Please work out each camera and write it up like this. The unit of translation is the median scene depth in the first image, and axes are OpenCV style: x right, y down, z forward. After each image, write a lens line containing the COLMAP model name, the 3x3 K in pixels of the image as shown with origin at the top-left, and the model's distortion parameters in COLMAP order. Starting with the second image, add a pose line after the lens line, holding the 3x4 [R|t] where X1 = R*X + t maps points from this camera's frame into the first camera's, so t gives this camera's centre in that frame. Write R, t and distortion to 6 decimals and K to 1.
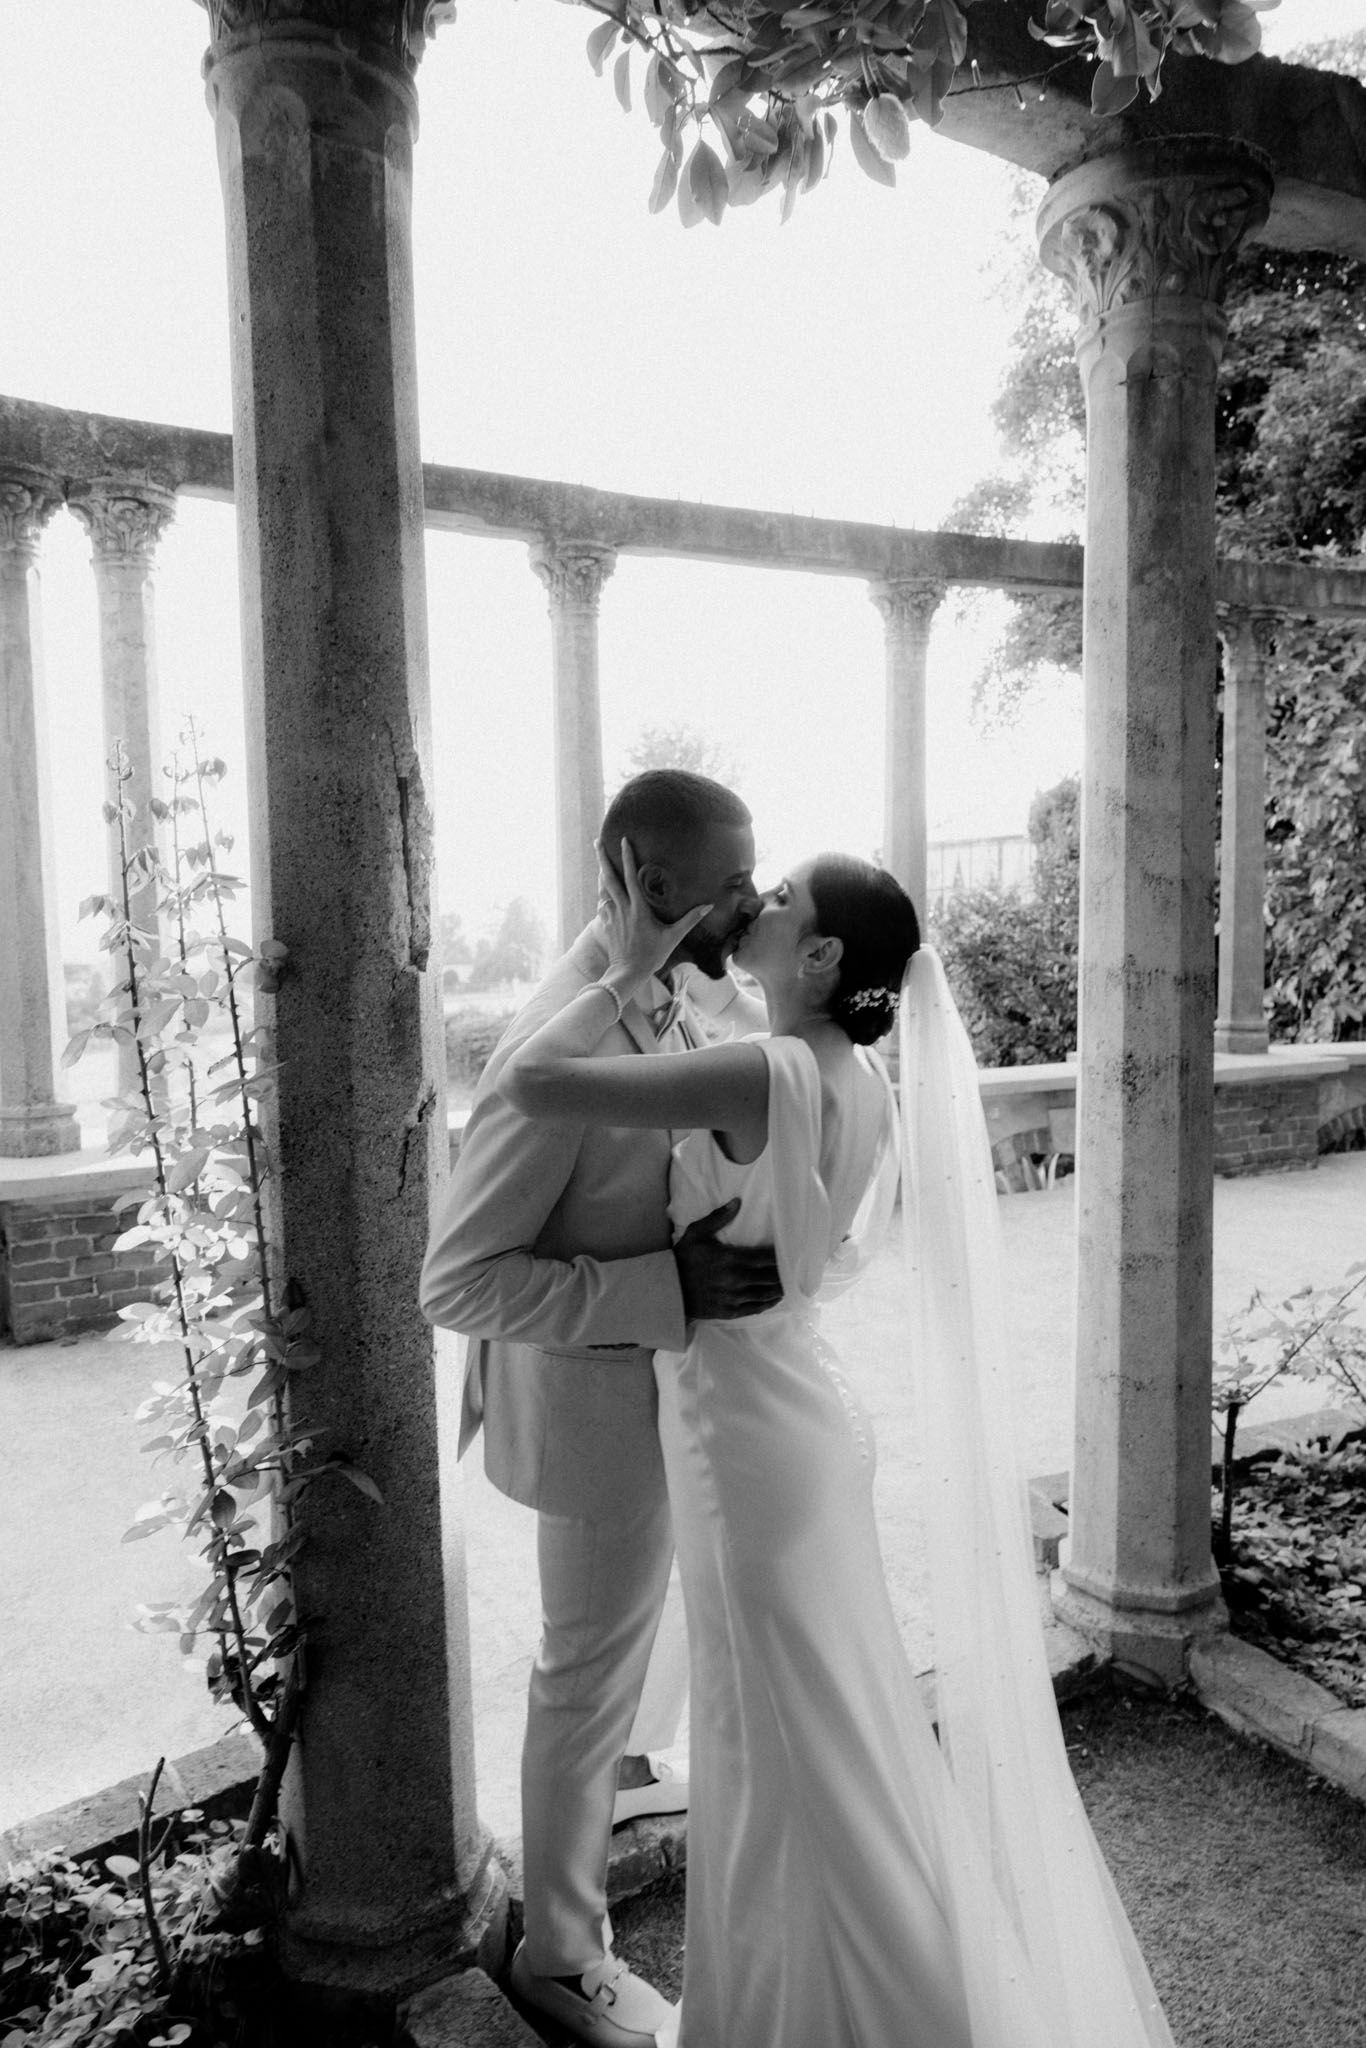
lens RADIAL K [[1410.4, 0, 682.9], [0, 1410.4, 1026.2], [0, 0, 1]] dist [0.001069, 0.003956]
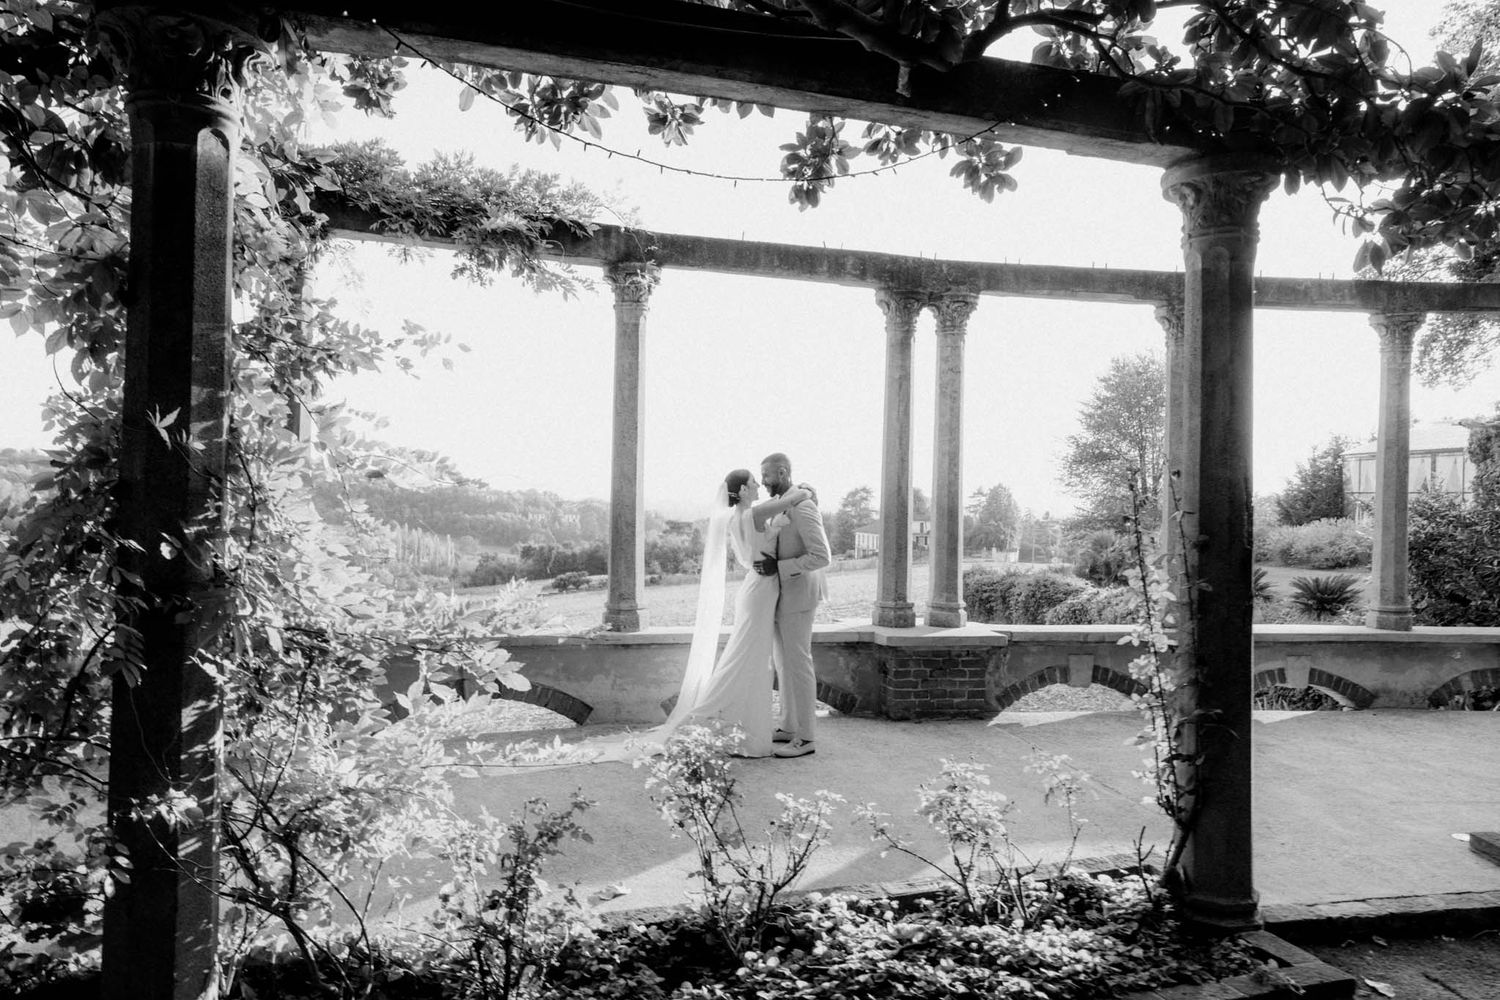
lens RADIAL K [[1033.0, 0, 749.5], [0, 1033.0, 496.3], [0, 0, 1]] dist [0.001069, 0.003956]
pose [[0.934765, 0.031861, -0.353836, -0.099155], [-0.060343, 0.995737, -0.069754, 0.015090], [0.350105, 0.086555, 0.932703, -0.307503]]
